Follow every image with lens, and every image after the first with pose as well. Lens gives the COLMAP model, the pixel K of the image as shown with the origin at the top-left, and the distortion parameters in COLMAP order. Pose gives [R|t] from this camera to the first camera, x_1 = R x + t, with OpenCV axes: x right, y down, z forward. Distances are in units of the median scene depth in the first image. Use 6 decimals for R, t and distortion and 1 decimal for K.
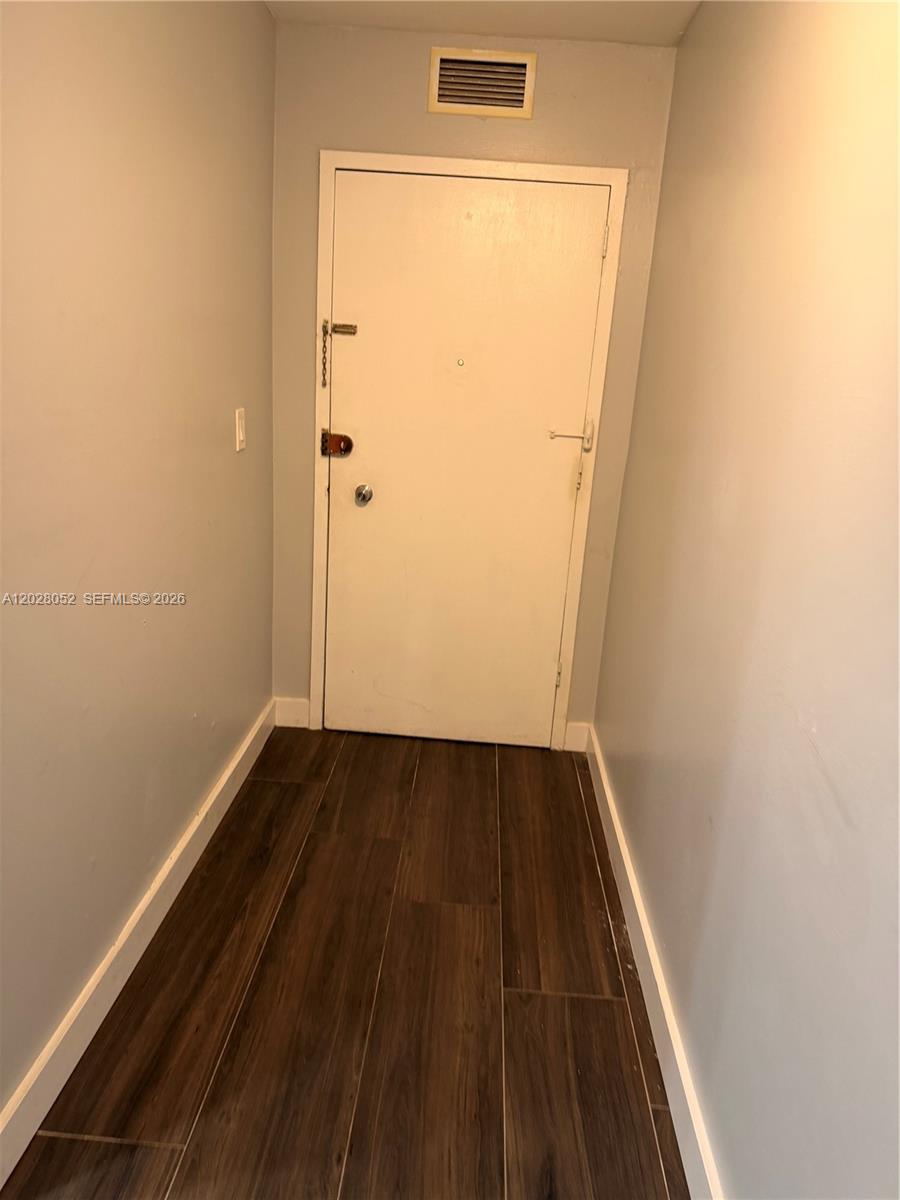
lens RADIAL K [[833.6, 0, 450.0], [0, 833.6, 600.0], [0, 0, 1]] dist [0.169681, -0.302443]
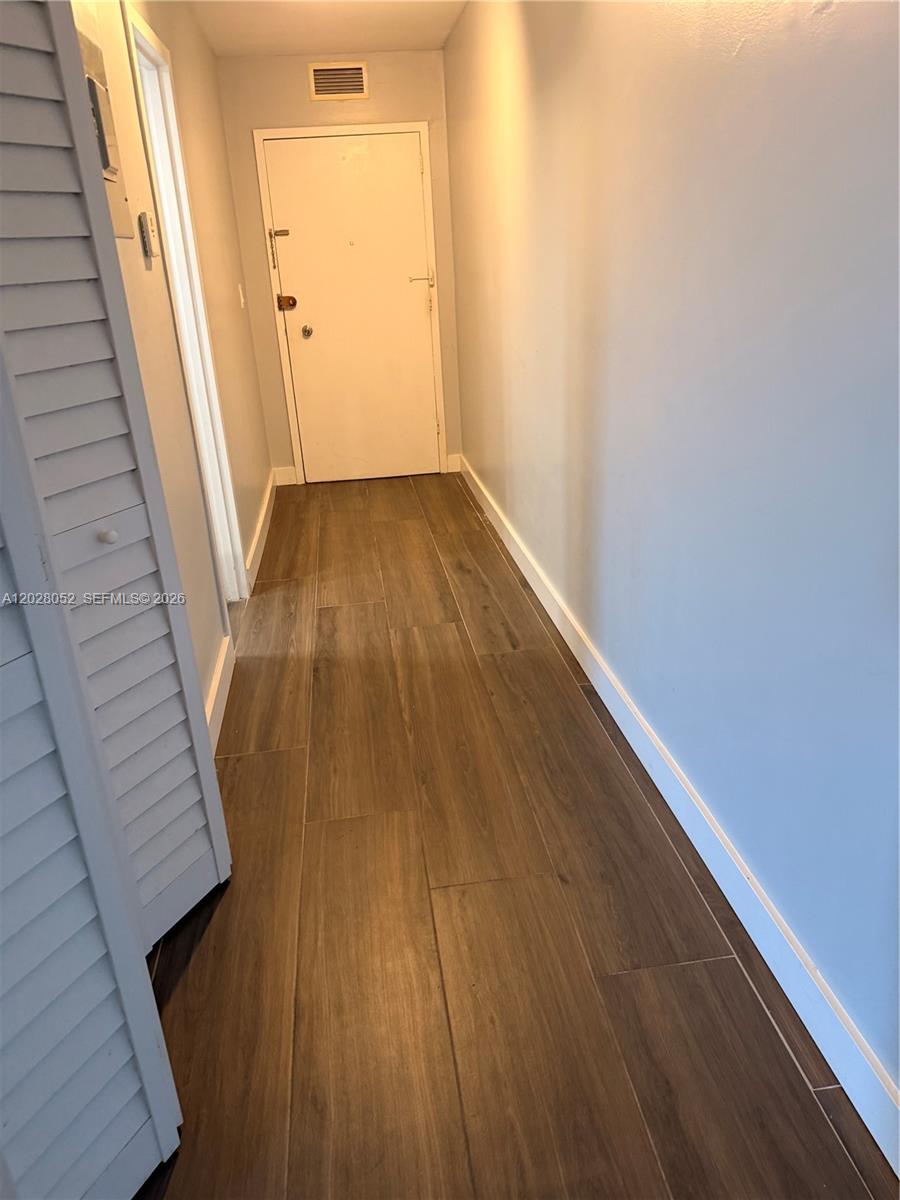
lens RADIAL K [[840.3, 0, 452.7], [0, 840.3, 641.2], [0, 0, 1]] dist [-0.001740, -0.061629]
pose [[0.976808, -0.180455, 0.115245, -0.131092], [0.160503, 0.973363, 0.163717, 0.267003], [-0.141718, -0.141423, 0.979753, -0.833658]]
